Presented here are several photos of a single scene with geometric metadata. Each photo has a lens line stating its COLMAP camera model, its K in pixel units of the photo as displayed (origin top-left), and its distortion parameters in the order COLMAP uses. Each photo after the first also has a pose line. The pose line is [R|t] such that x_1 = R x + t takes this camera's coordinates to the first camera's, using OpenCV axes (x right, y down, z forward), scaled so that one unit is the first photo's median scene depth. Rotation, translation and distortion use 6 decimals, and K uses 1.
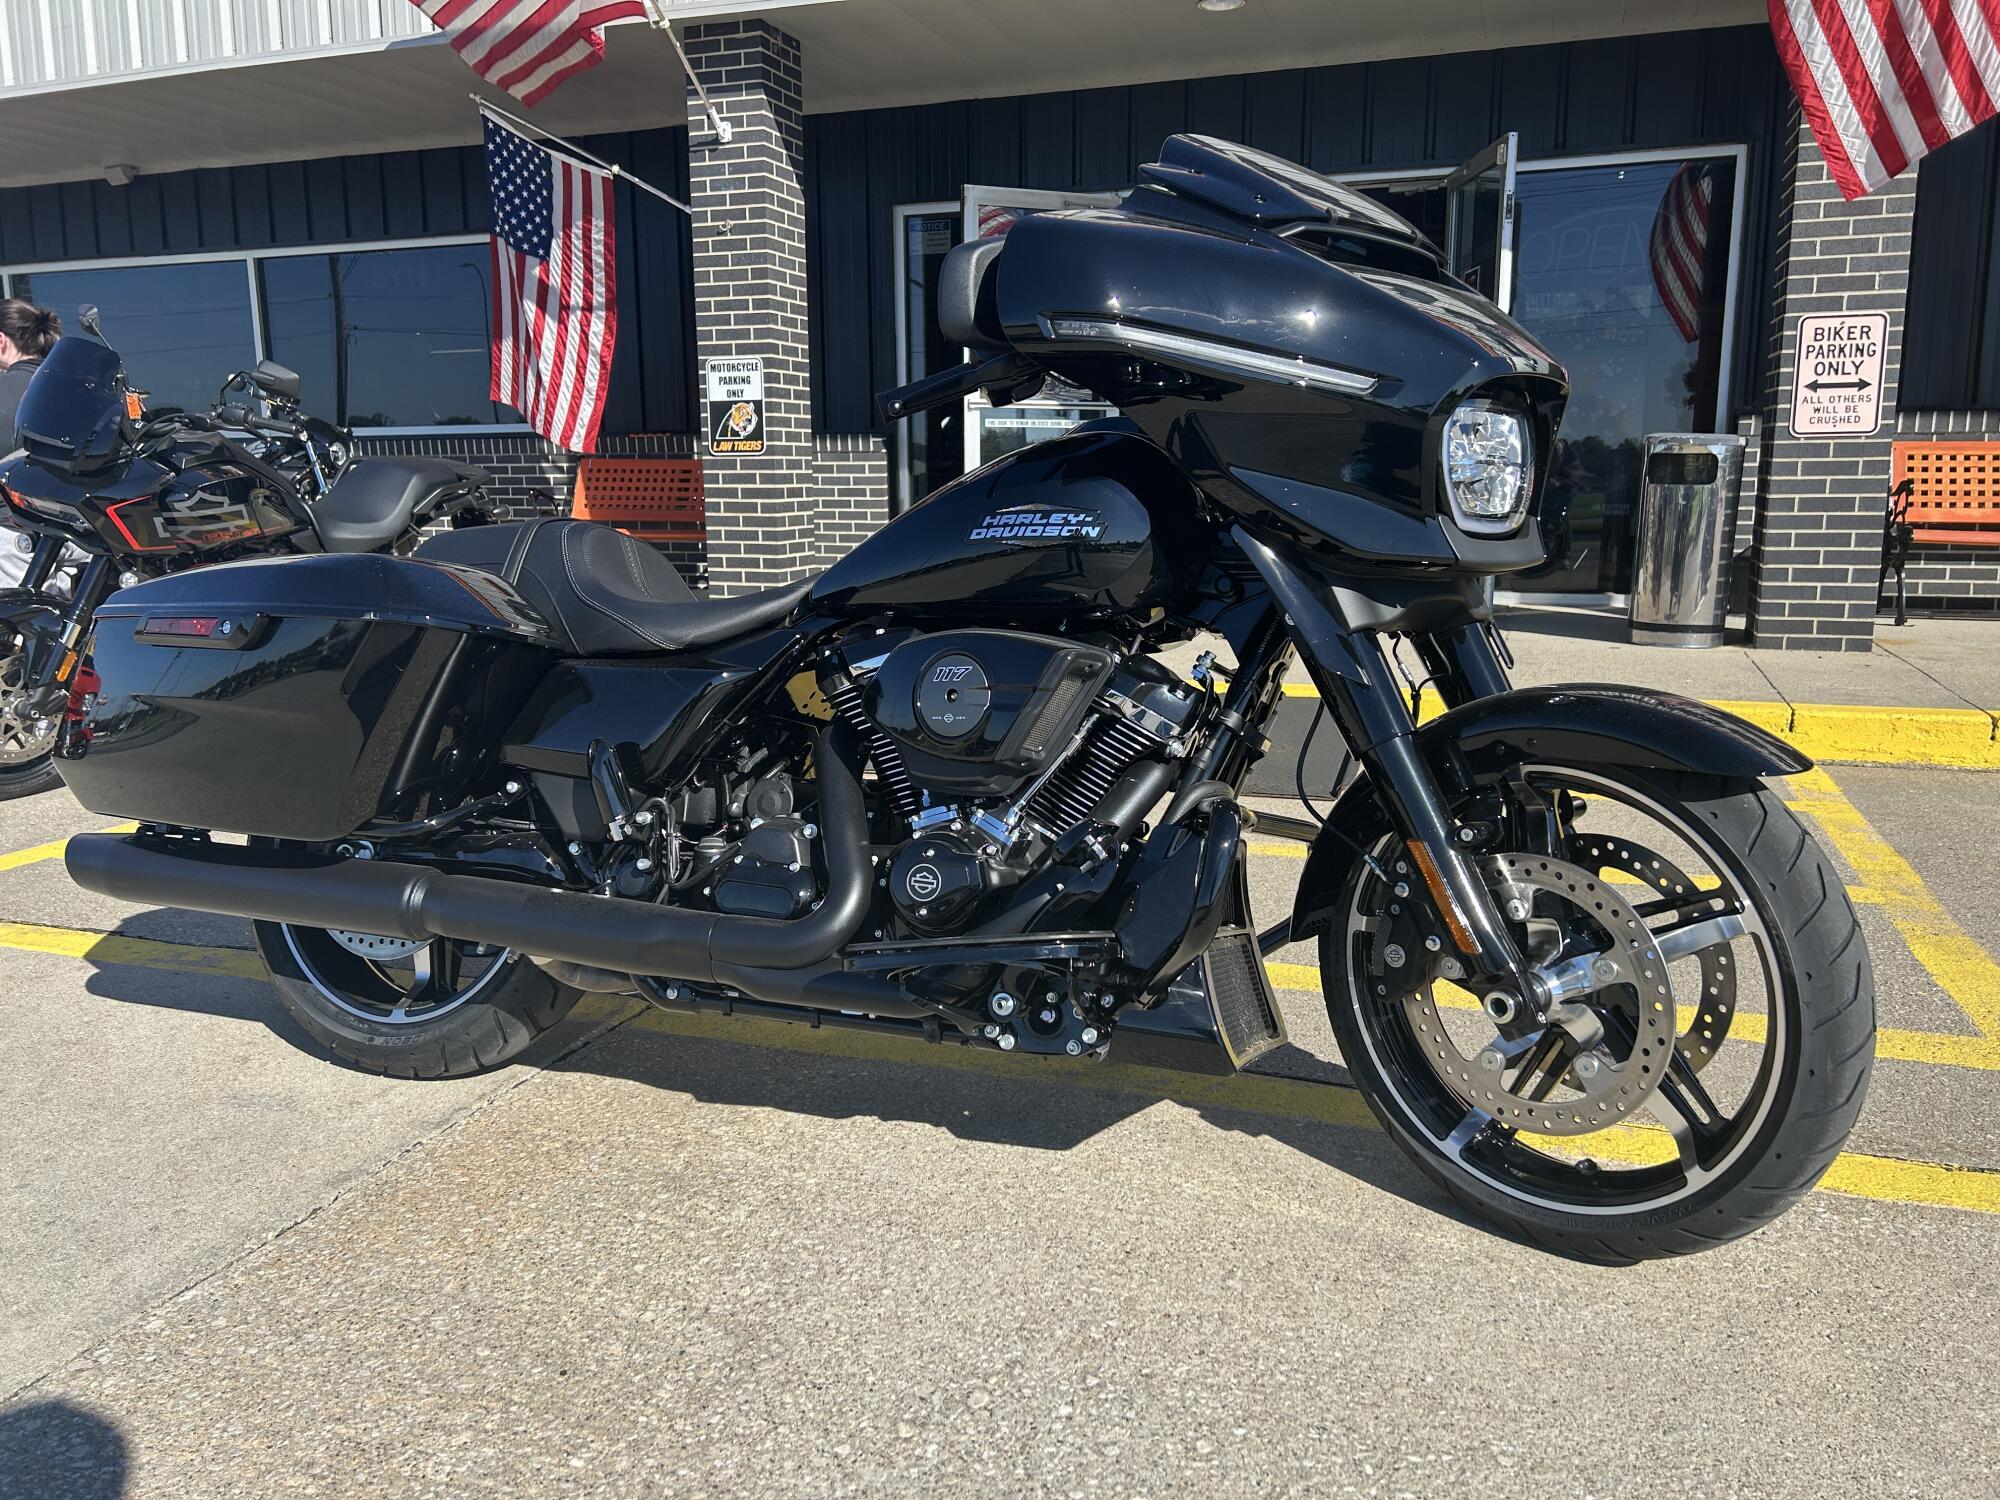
lens RADIAL K [[1544.0, 0, 986.5], [0, 1544.0, 752.0], [0, 0, 1]] dist [0.057814, -0.062861]
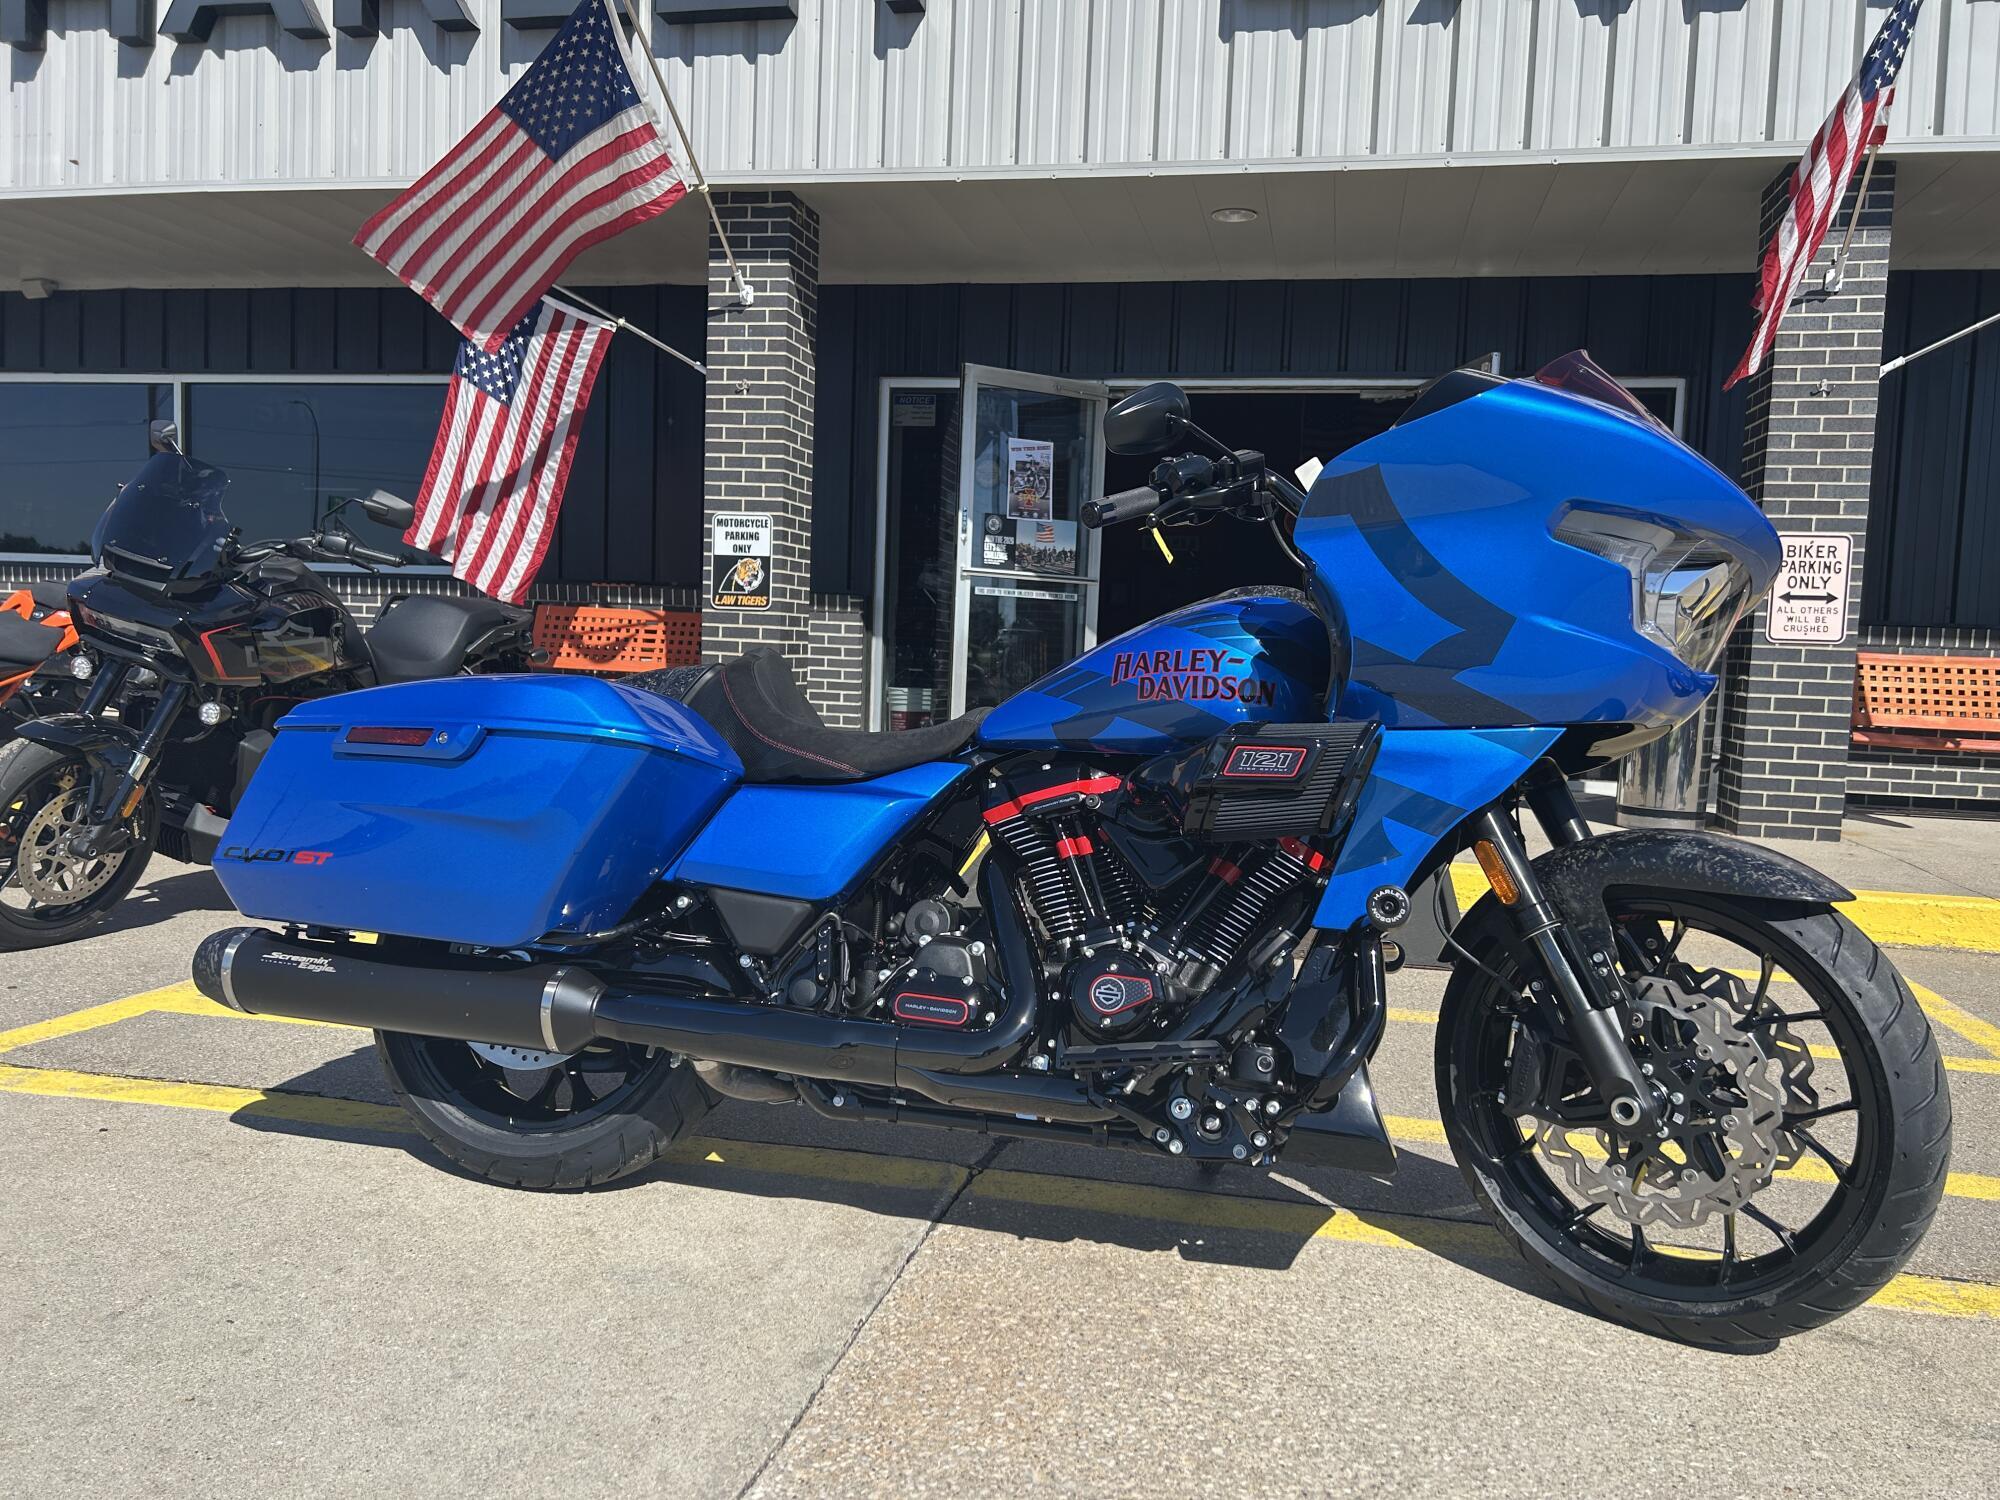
lens RADIAL K [[1544.0, 0, 1024.1], [0, 1544.0, 768.0], [0, 0, 1]] dist [0.057814, -0.062861]
pose [[0.989403, 0.034844, 0.140955, -0.121729], [-0.020788, 0.994771, -0.099988, 0.003956], [-0.143702, 0.095998, 0.984954, 0.011153]]
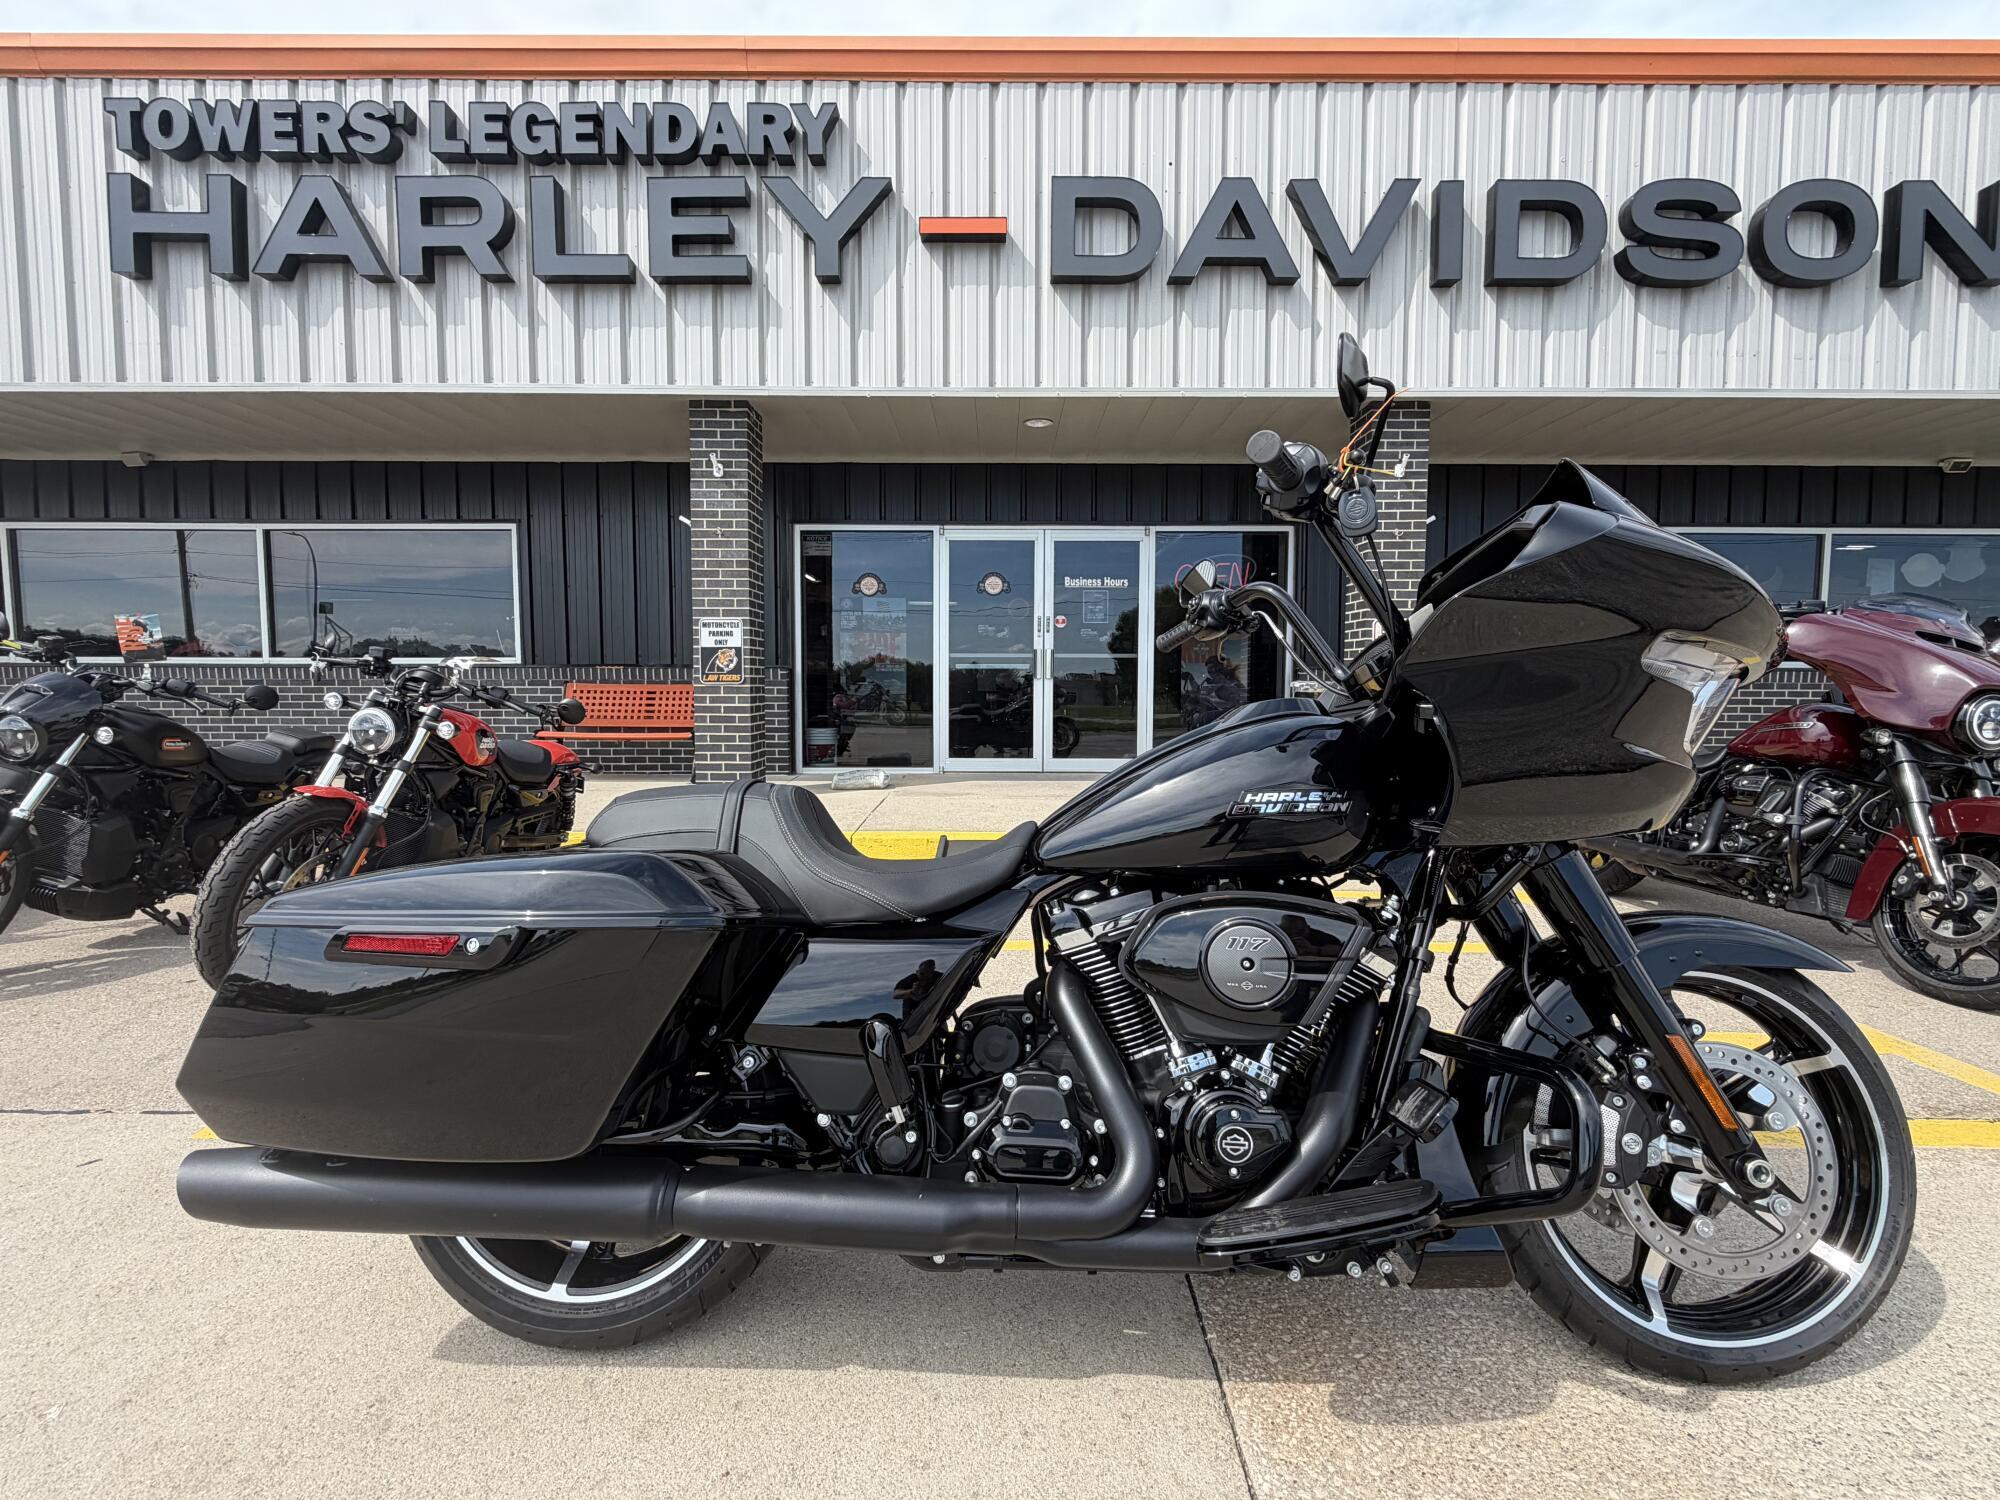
lens RADIAL K [[962.1, 0, 1004.5], [0, 962.1, 755.9], [0, 0, 1]] dist [0.003124, 0.001327]
pose [[0.941529, -0.012511, 0.336699, -0.223694], [0.048808, 0.993834, -0.099553, -0.023899], [-0.333378, 0.110166, 0.936335, 0.082912]]
